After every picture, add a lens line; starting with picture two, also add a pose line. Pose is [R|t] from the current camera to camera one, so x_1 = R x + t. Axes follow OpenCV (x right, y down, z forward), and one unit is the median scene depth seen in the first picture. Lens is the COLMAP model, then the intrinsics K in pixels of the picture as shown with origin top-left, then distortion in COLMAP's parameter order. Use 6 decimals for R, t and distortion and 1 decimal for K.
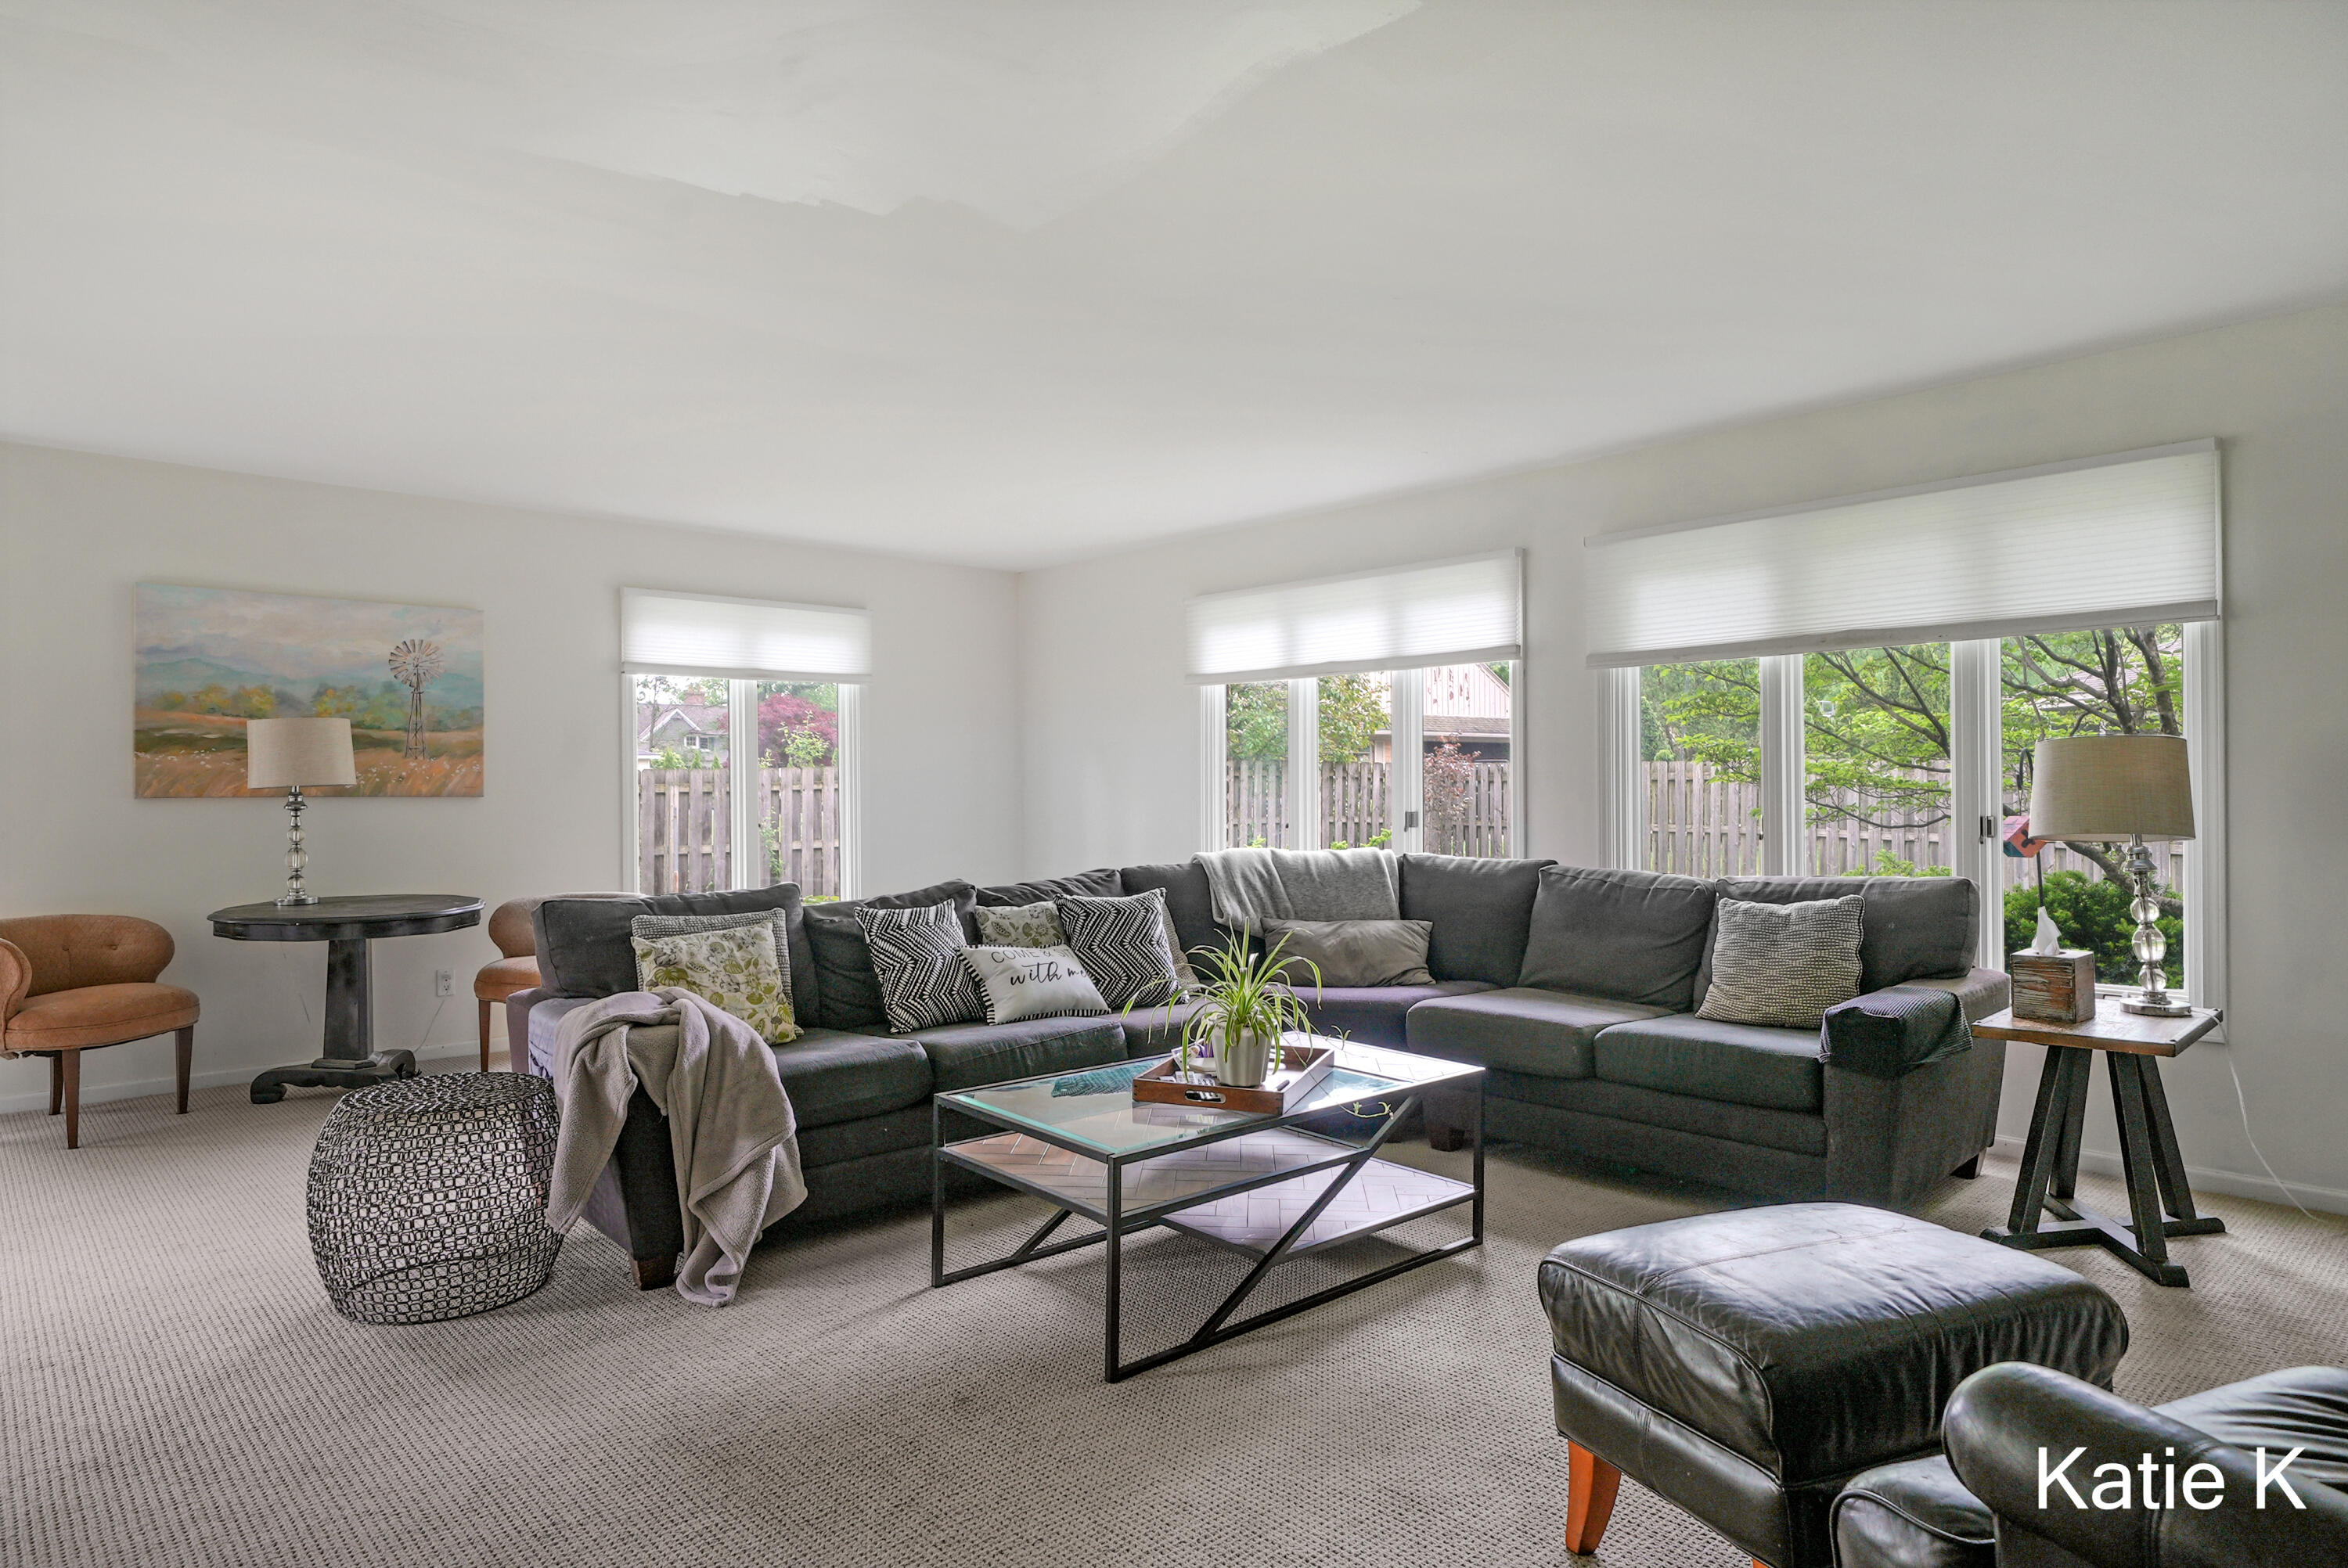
lens RADIAL K [[1350.2, 0, 1178.1], [0, 1350.2, 786.7], [0, 0, 1]] dist [0.002289, -0.002145]
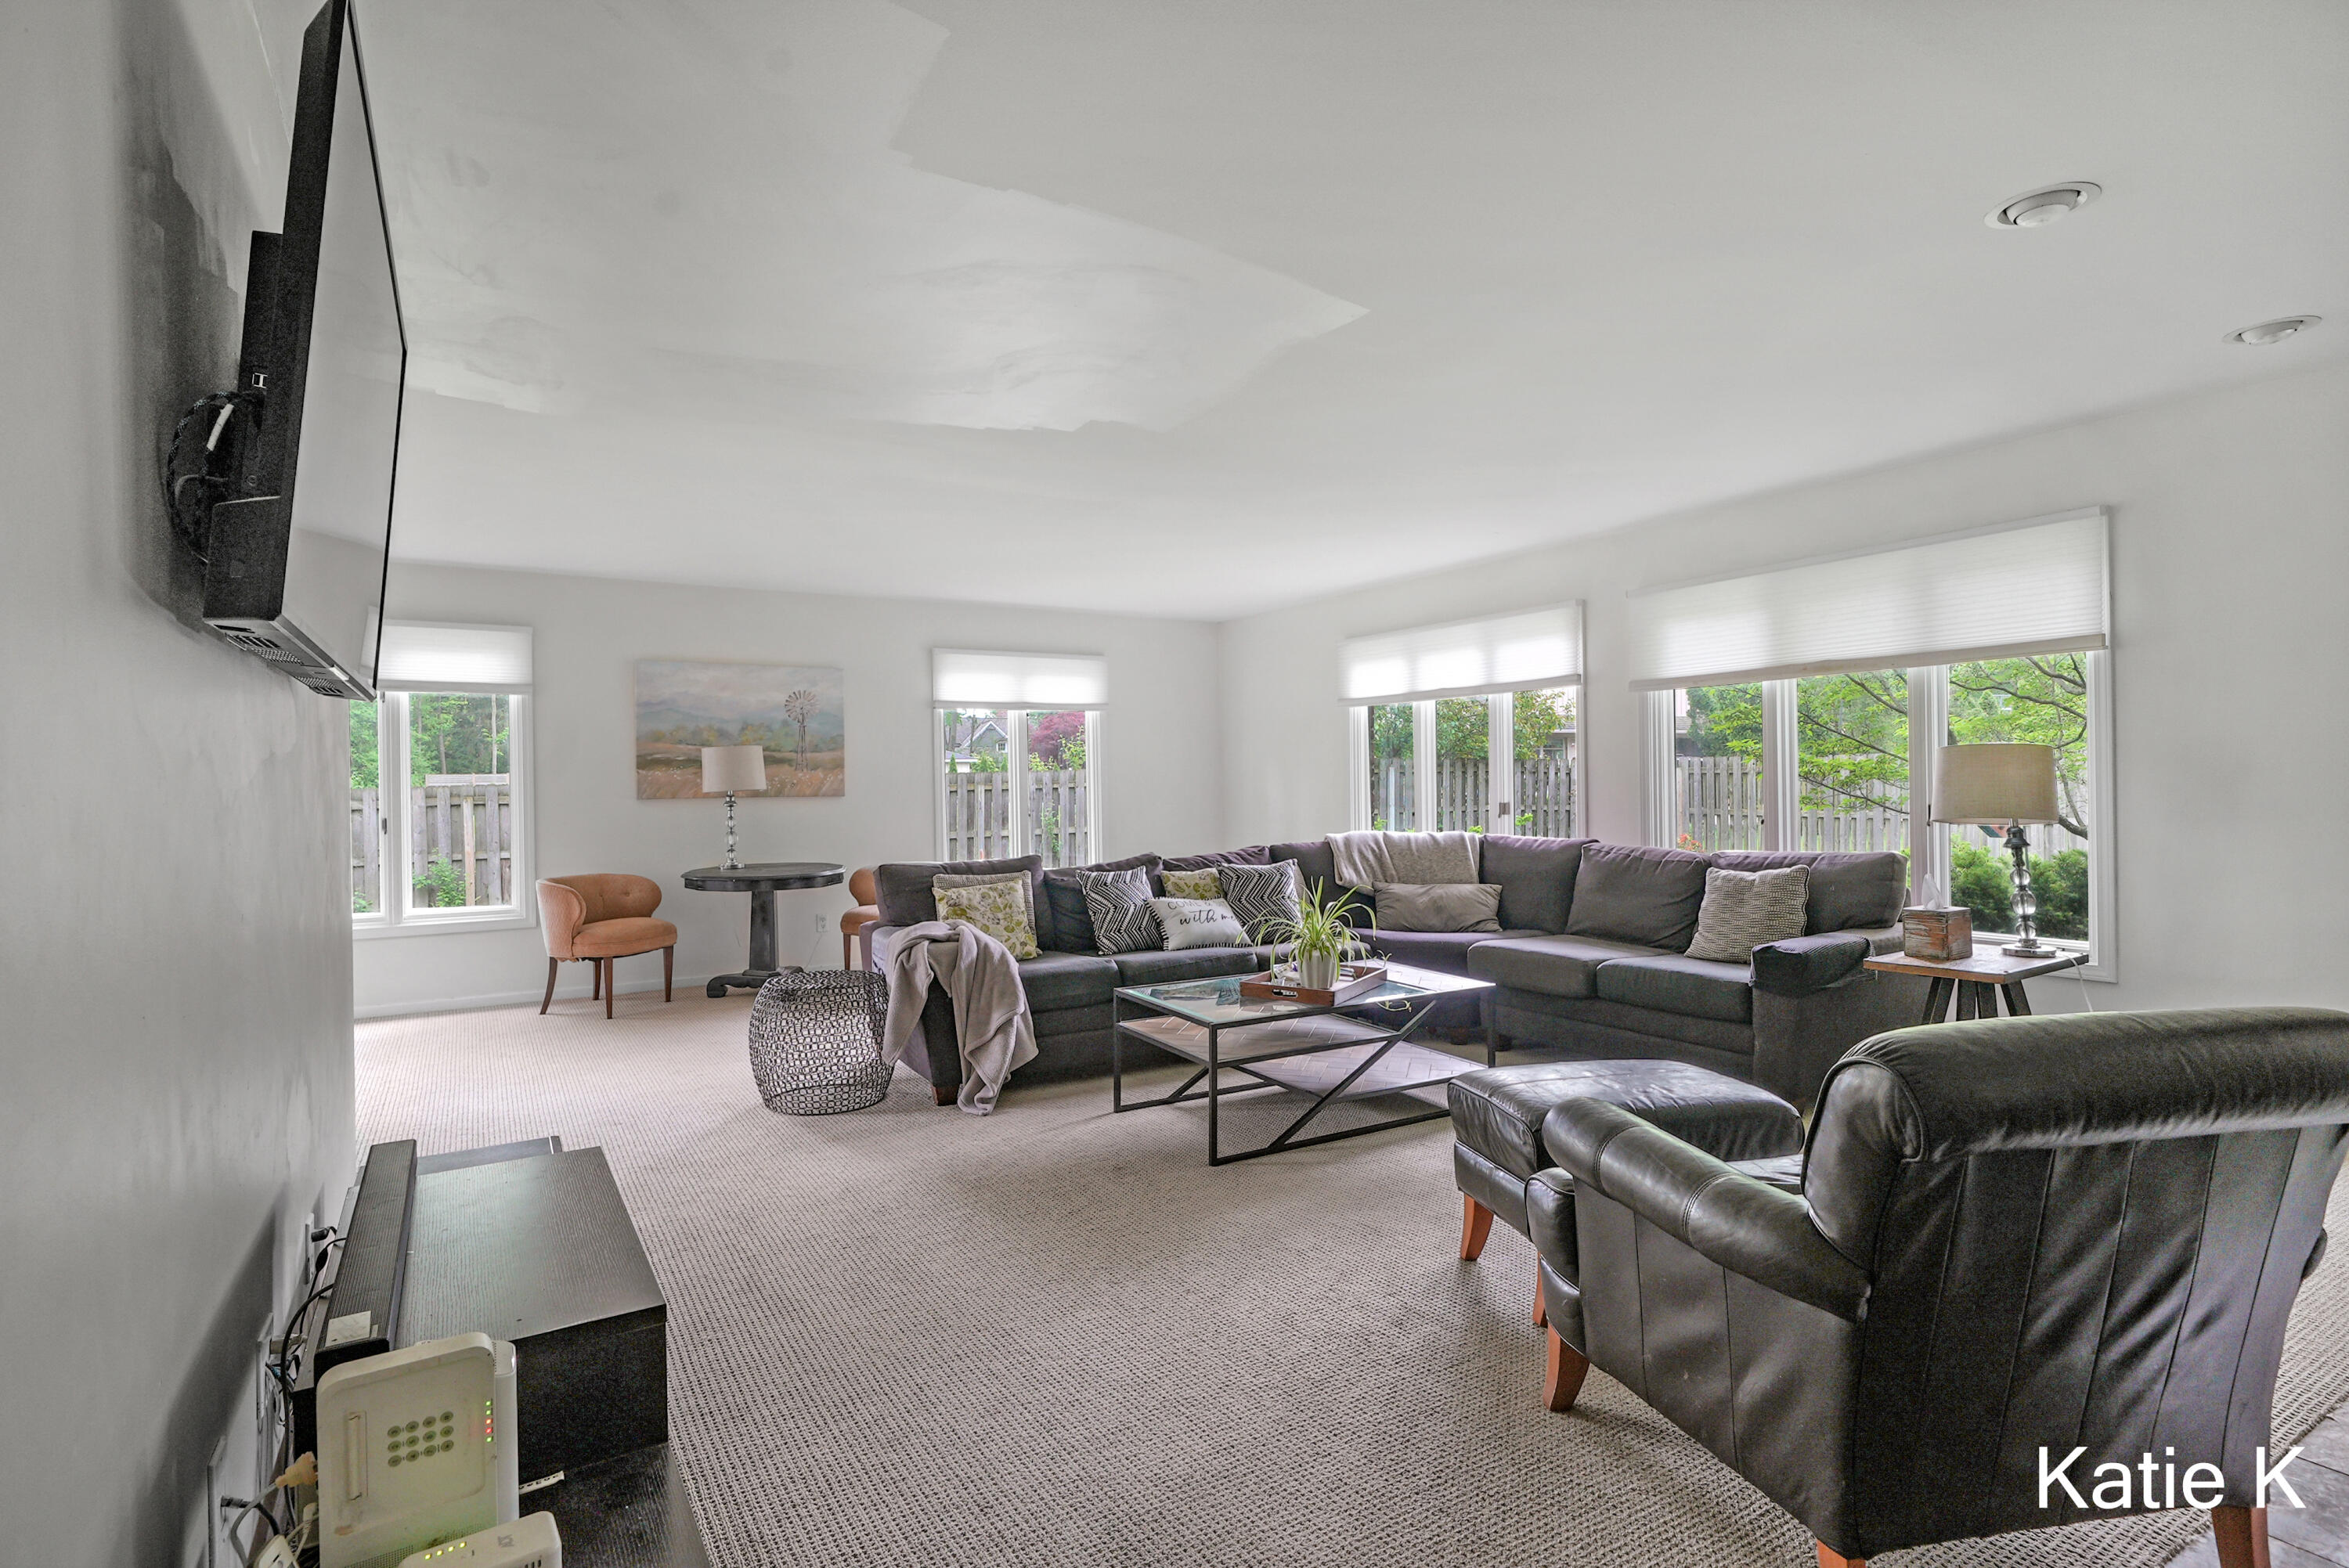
lens RADIAL K [[1146.9, 0, 1171.6], [0, 1146.9, 787.5], [0, 0, 1]] dist [0.000614, 0.000101]
pose [[0.980228, -0.008685, -0.197678, 0.107339], [0.009916, 0.999937, 0.005236, -0.006960], [0.197620, -0.007092, 0.980253, -0.202252]]
